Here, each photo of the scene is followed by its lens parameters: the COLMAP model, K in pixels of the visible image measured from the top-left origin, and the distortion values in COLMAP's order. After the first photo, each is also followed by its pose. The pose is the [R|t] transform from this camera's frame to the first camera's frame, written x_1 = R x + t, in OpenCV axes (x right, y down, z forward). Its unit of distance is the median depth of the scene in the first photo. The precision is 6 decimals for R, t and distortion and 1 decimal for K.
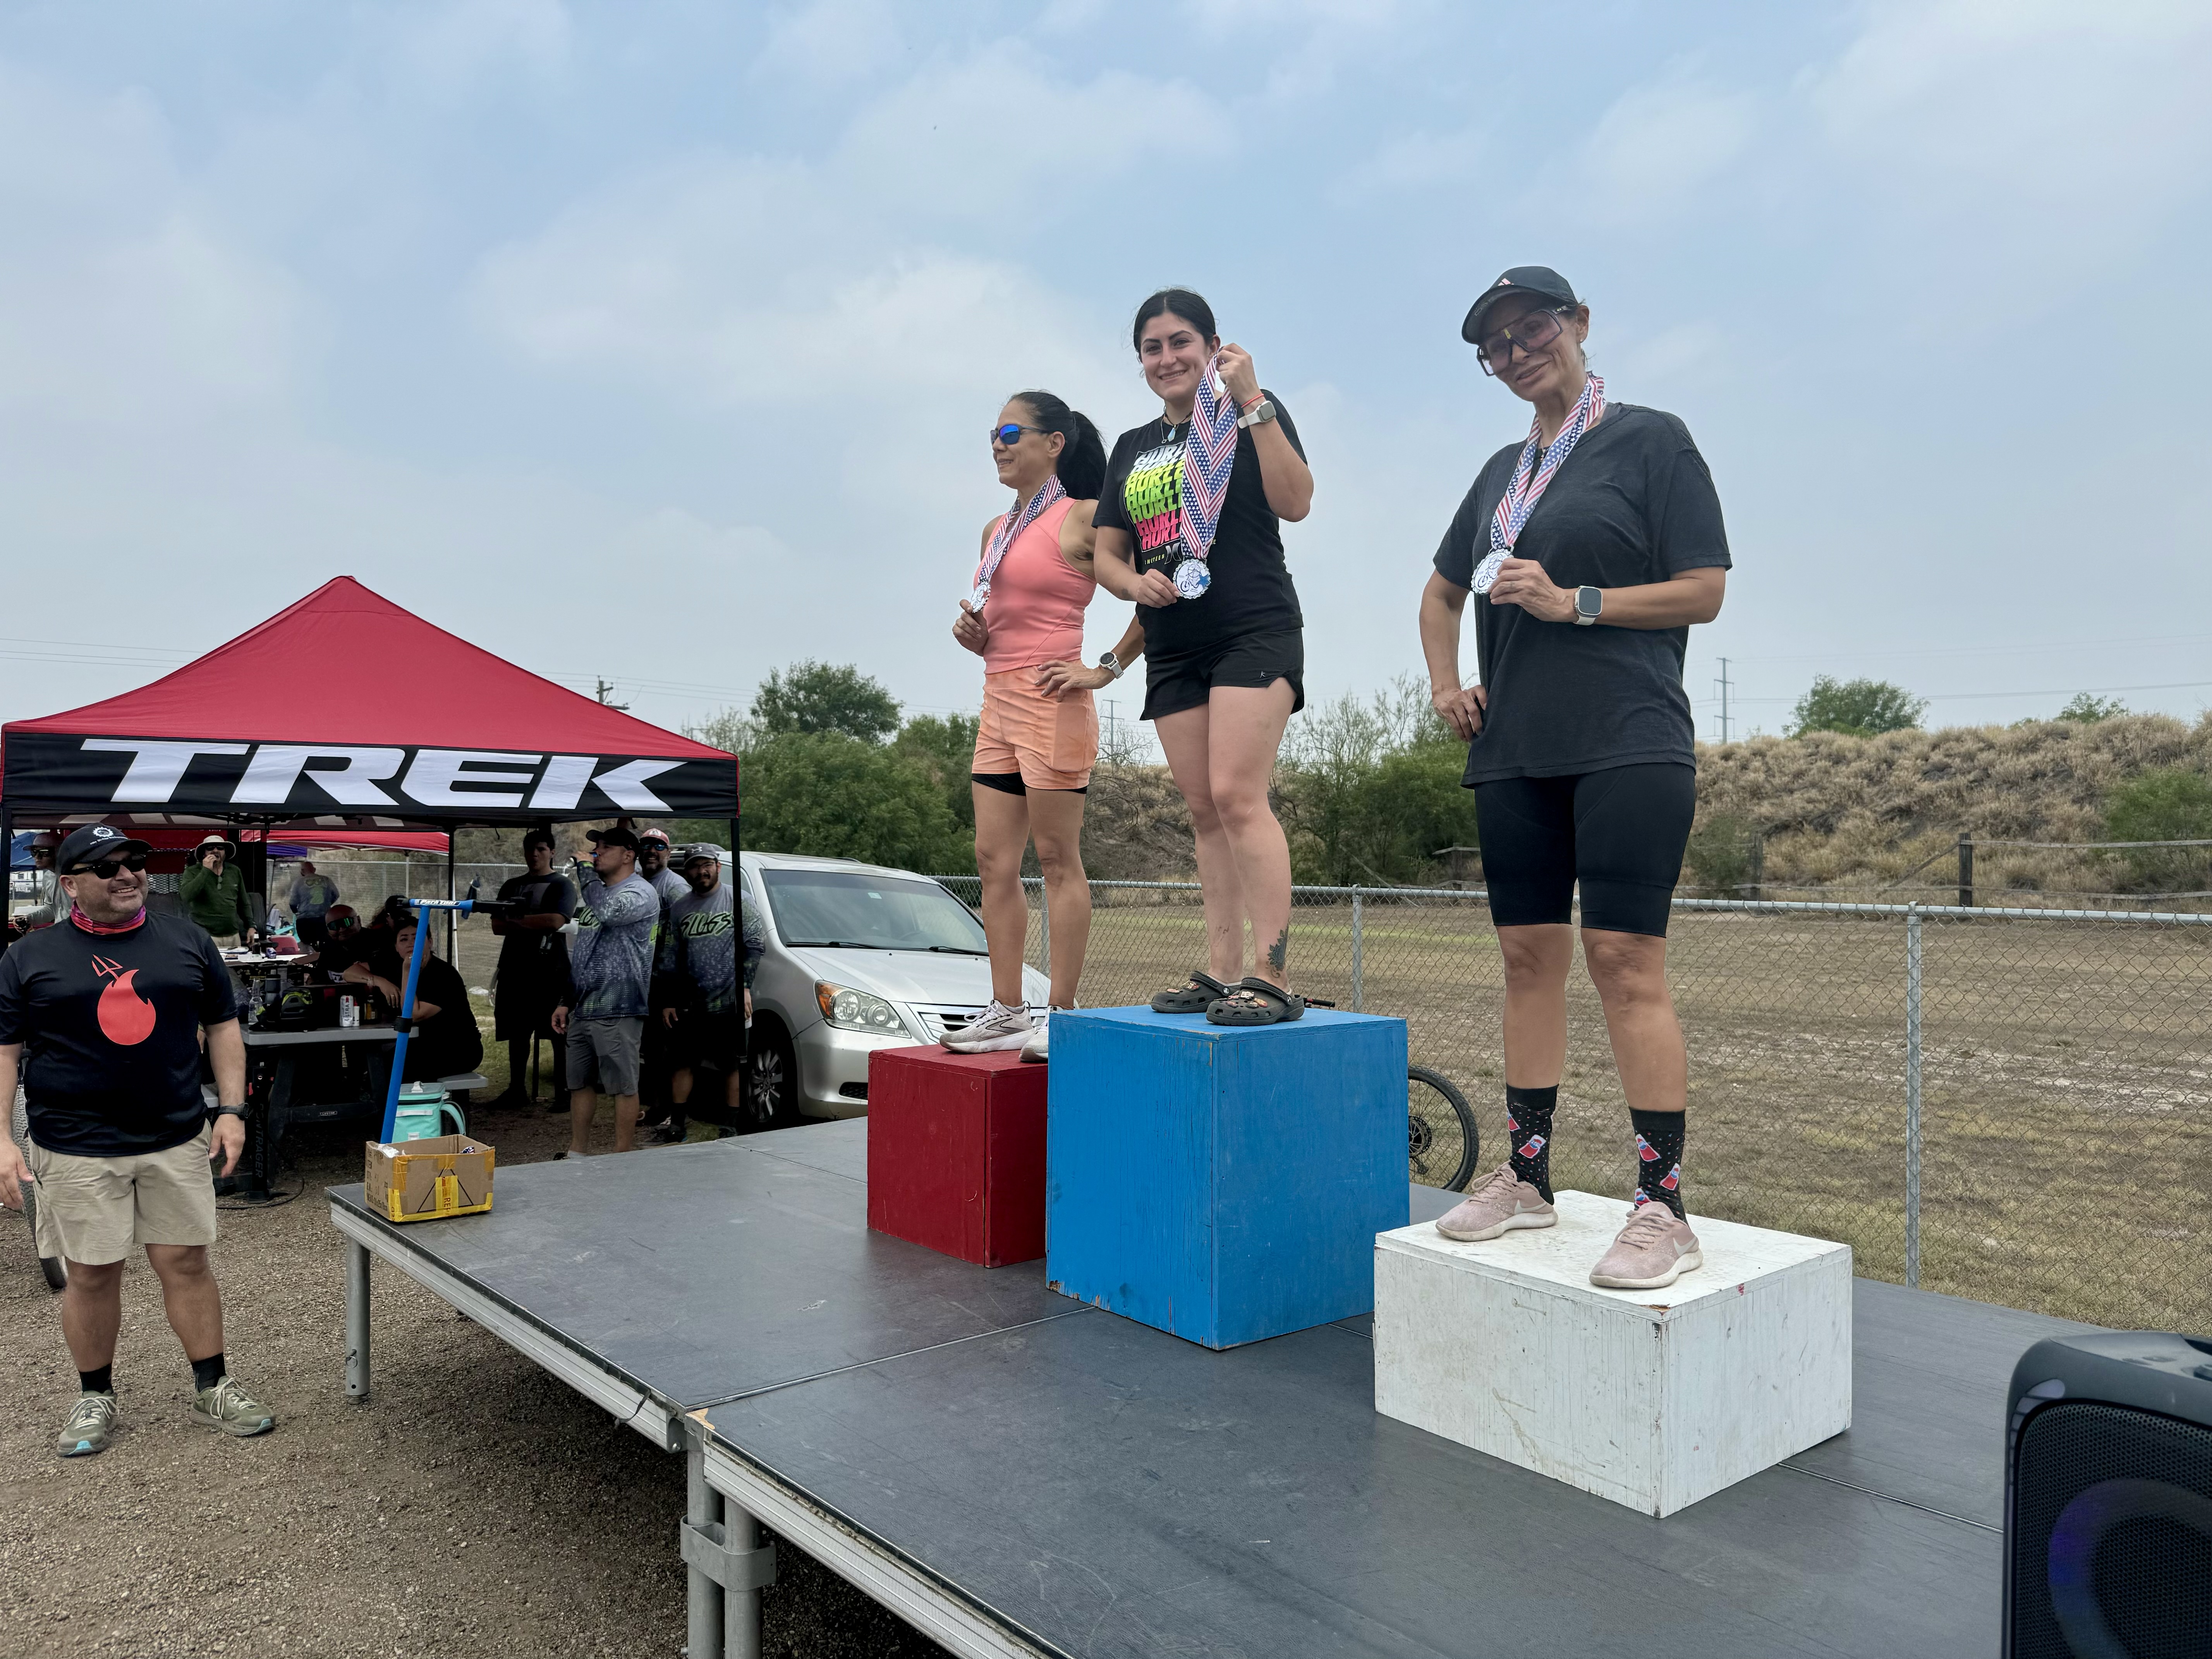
lens RADIAL K [[1570.5, 0, 1106.2], [0, 1570.5, 835.5], [0, 0, 1]] dist [0.045082, -0.074077]
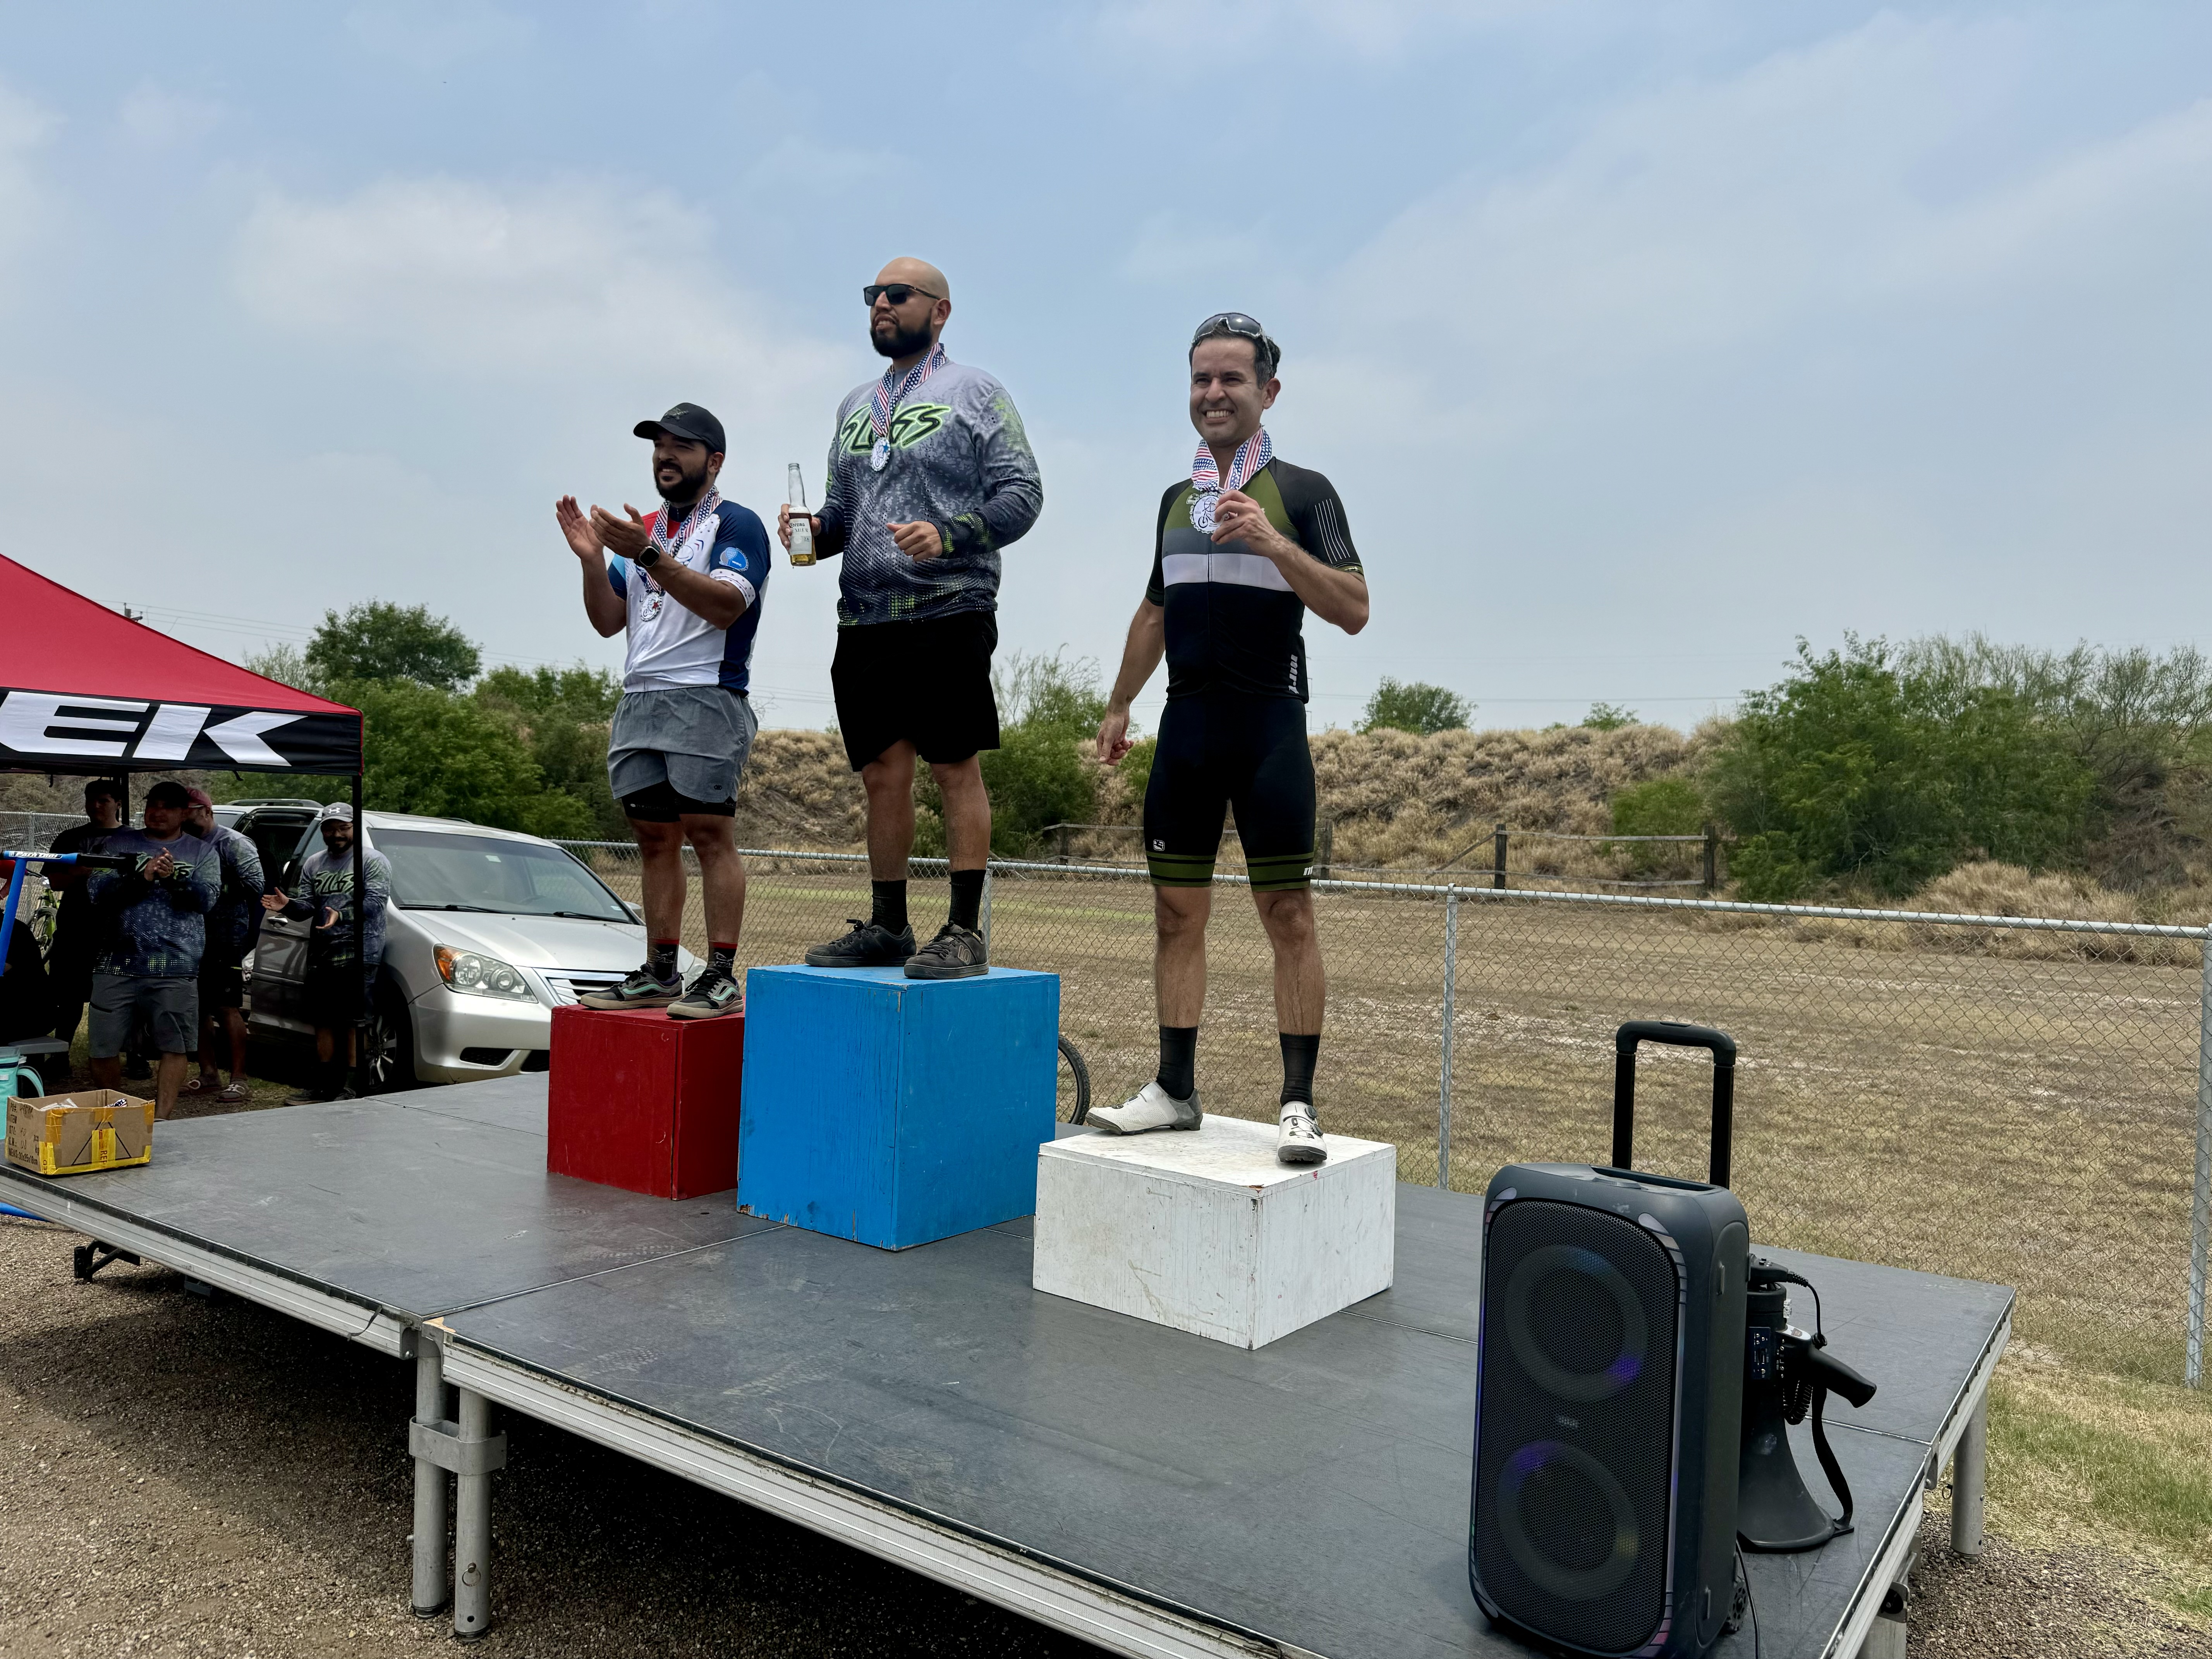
lens RADIAL K [[1565.9, 0, 1103.4], [0, 1565.9, 830.9], [0, 0, 1]] dist [0.038909, -0.050024]
pose [[0.968951, 0.027630, 0.245703, -0.054366], [-0.031390, 0.999442, 0.011397, -0.004455], [-0.245251, -0.018756, 0.969278, -0.119522]]
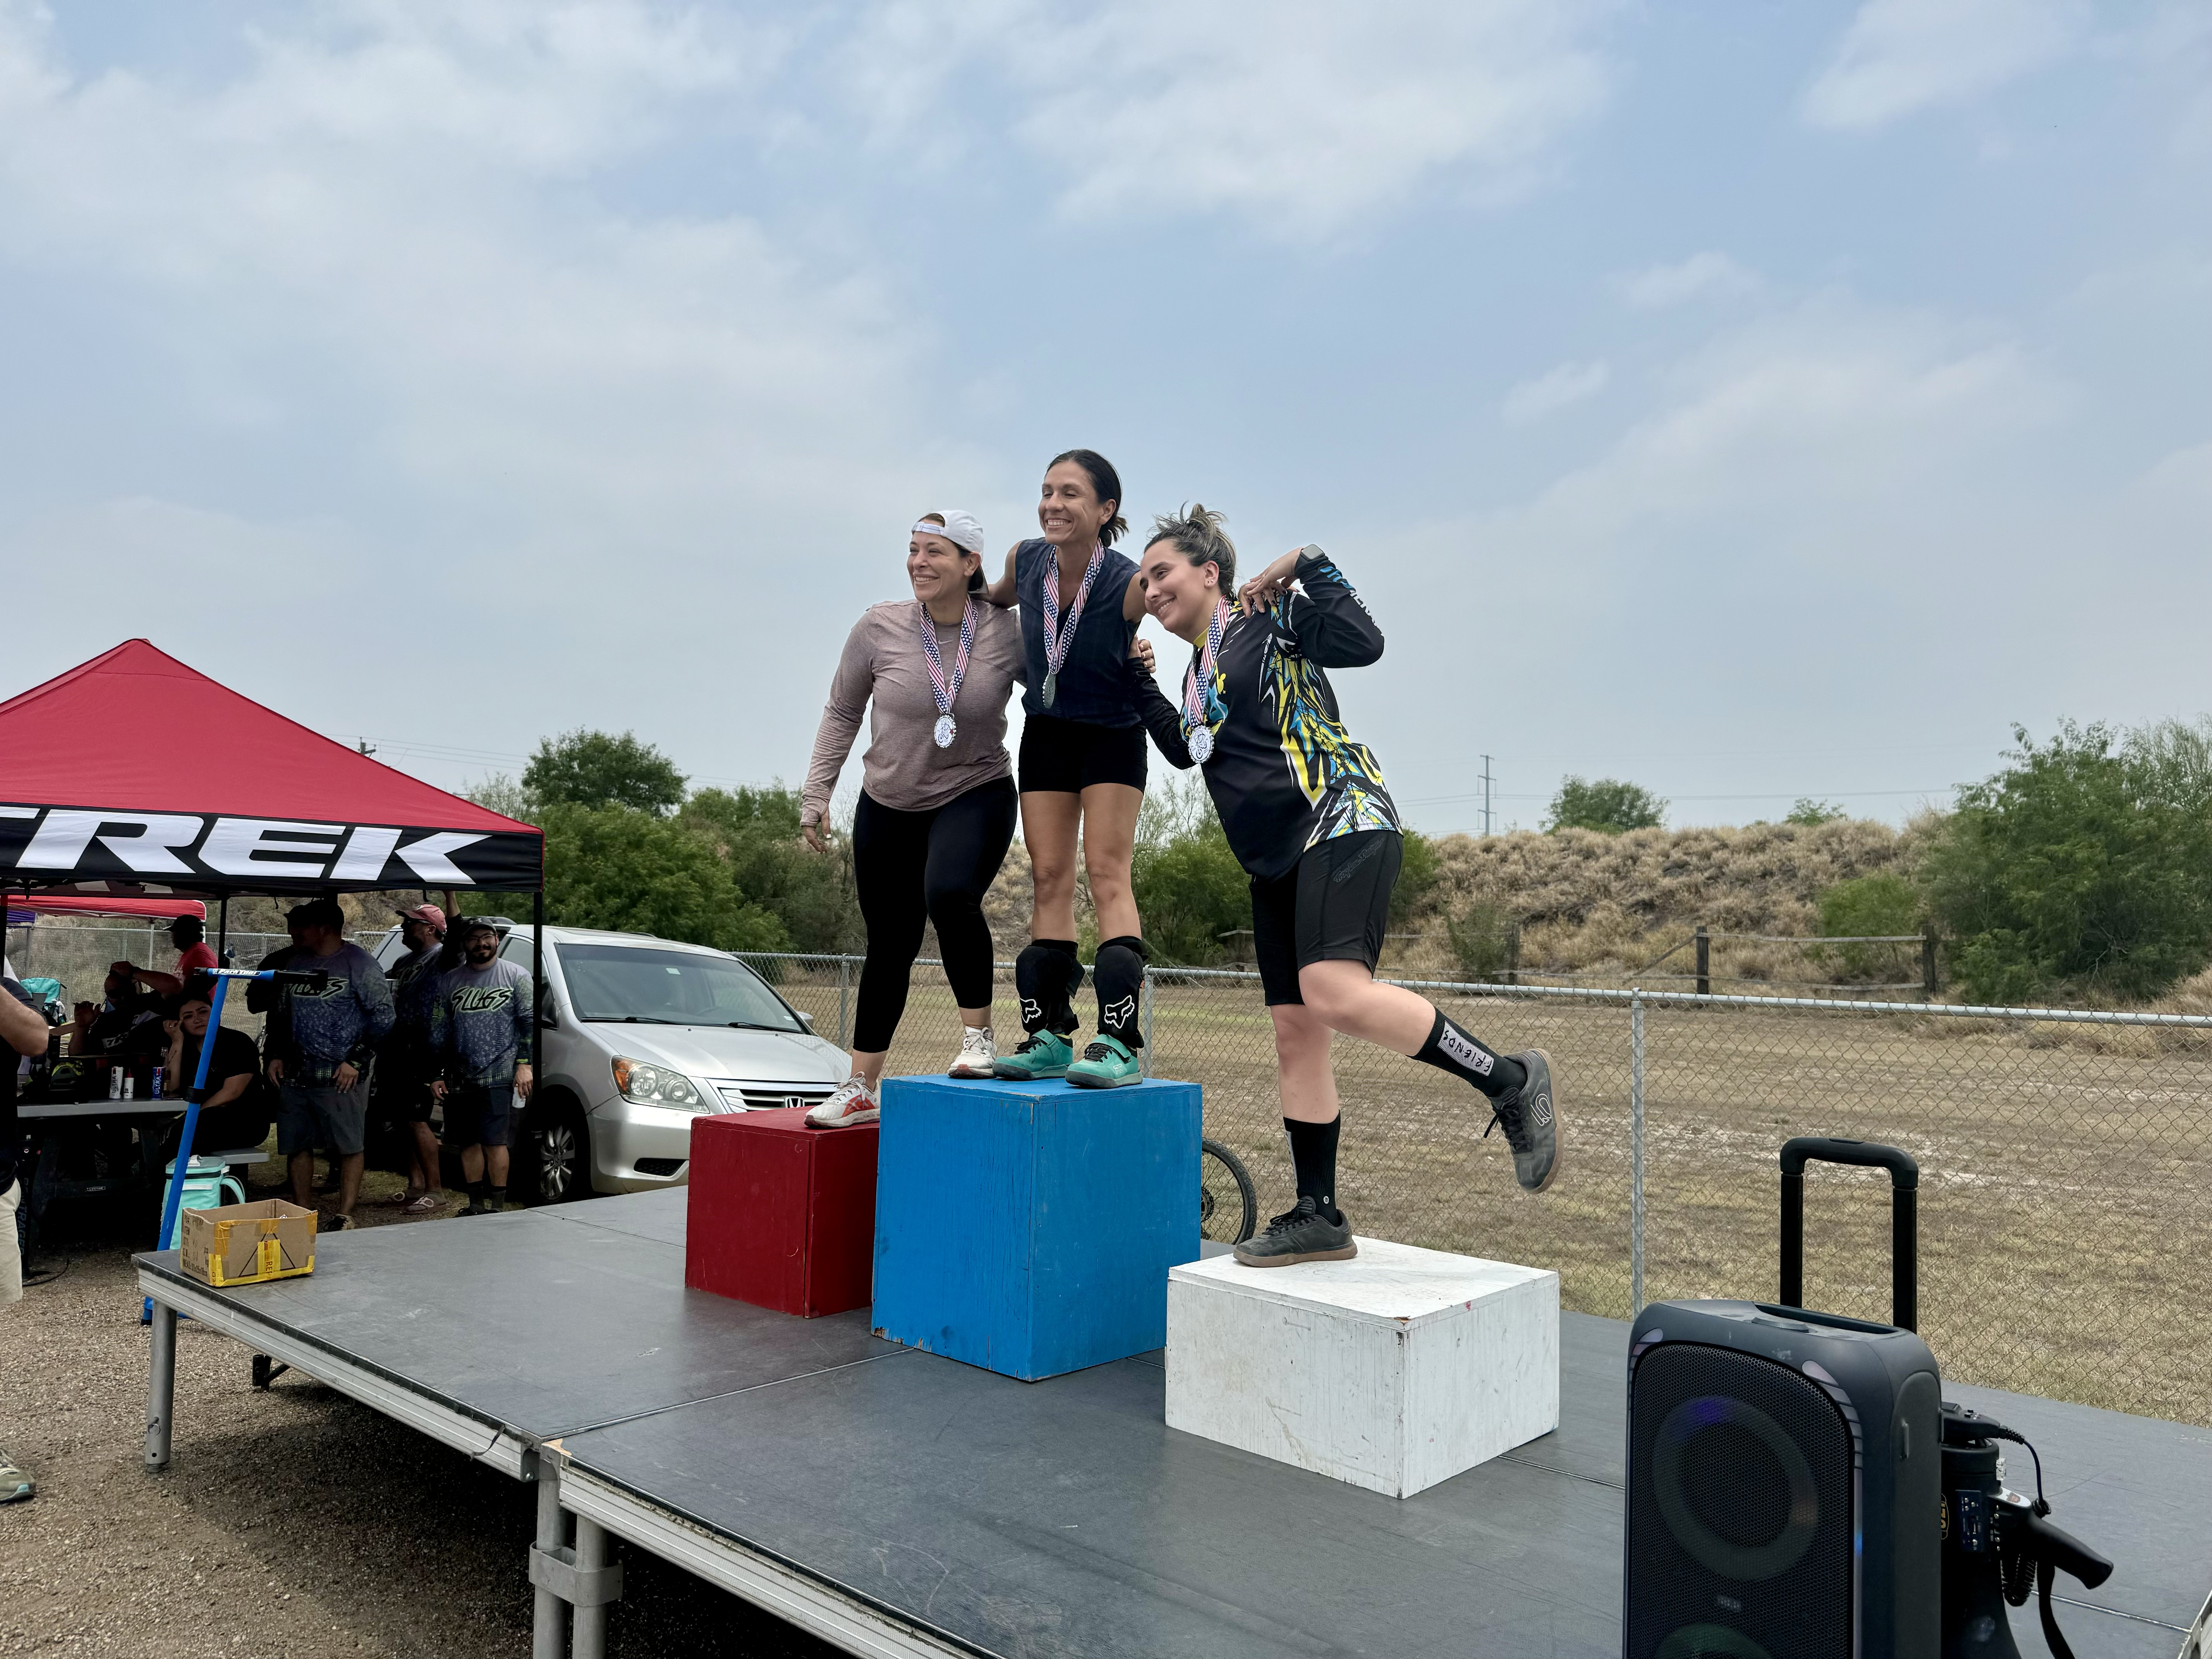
lens RADIAL K [[1570.2, 0, 1105.8], [0, 1570.2, 830.0], [0, 0, 1]] dist [0.023782, -0.032833]
pose [[0.990830, 0.024917, 0.132796, -0.022930], [-0.017656, 0.998298, -0.055579, -0.001983], [-0.133955, 0.052724, 0.989584, -0.097091]]
